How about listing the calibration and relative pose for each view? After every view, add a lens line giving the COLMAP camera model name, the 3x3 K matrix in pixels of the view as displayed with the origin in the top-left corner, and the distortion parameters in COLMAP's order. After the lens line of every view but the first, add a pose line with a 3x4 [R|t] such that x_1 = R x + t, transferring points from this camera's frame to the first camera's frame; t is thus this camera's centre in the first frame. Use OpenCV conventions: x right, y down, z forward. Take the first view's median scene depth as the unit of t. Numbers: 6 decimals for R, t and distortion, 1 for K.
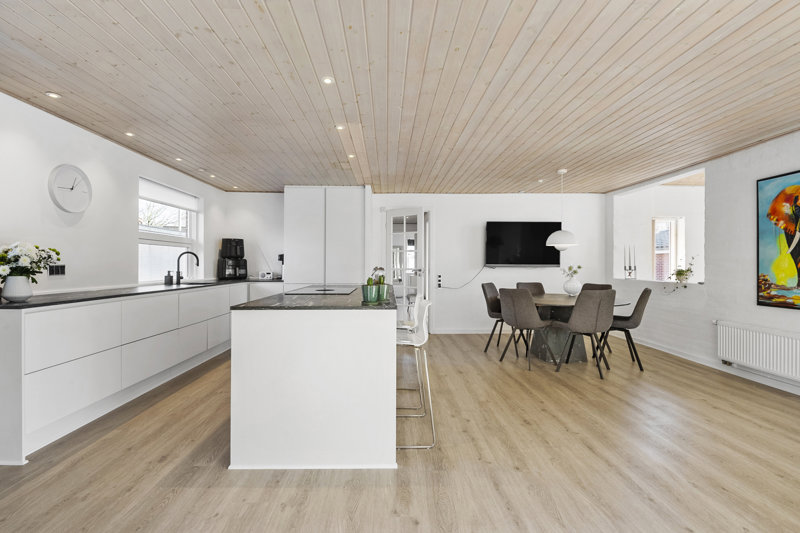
lens RADIAL K [[367.0, 0, 400.0], [0, 367.0, 266.5], [0, 0, 1]] dist [-0.021154, -0.000437]
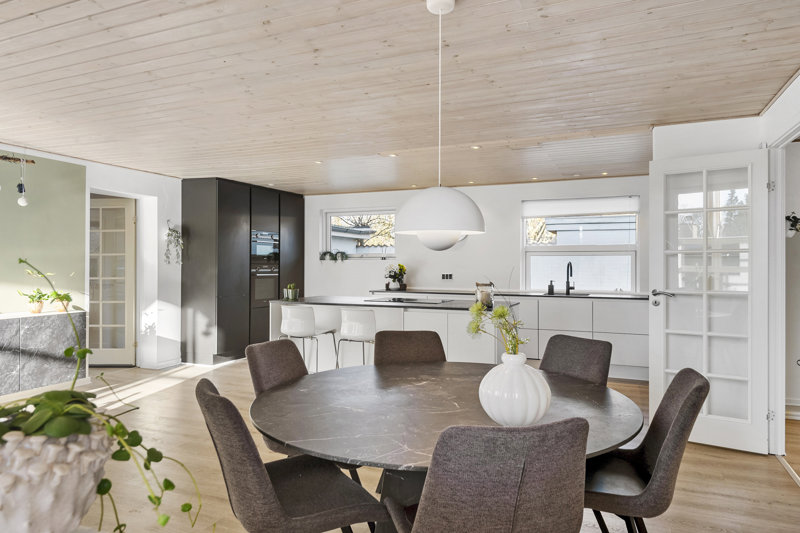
lens RADIAL K [[518.0, 0, 400.0], [0, 518.0, 266.5], [0, 0, 1]] dist [0.007650, 0.001645]
pose [[-0.425257, 0.001266, -0.905072, 1.111228], [-0.008397, 0.999950, 0.005345, -0.040078], [0.905034, 0.009873, -0.425226, 1.484628]]
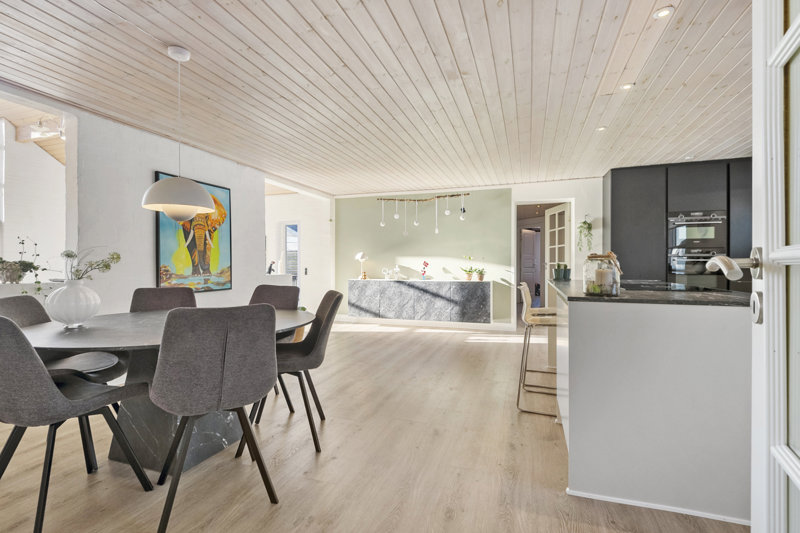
lens RADIAL K [[368.8, 0, 391.1], [0, 368.8, 266.0], [0, 0, 1]] dist [0.000110, -0.000518]
pose [[-0.924956, -0.002415, 0.380066, 0.008839], [0.000801, 0.999965, 0.008302, 0.015389], [-0.380073, 0.007983, -0.924922, 1.724171]]
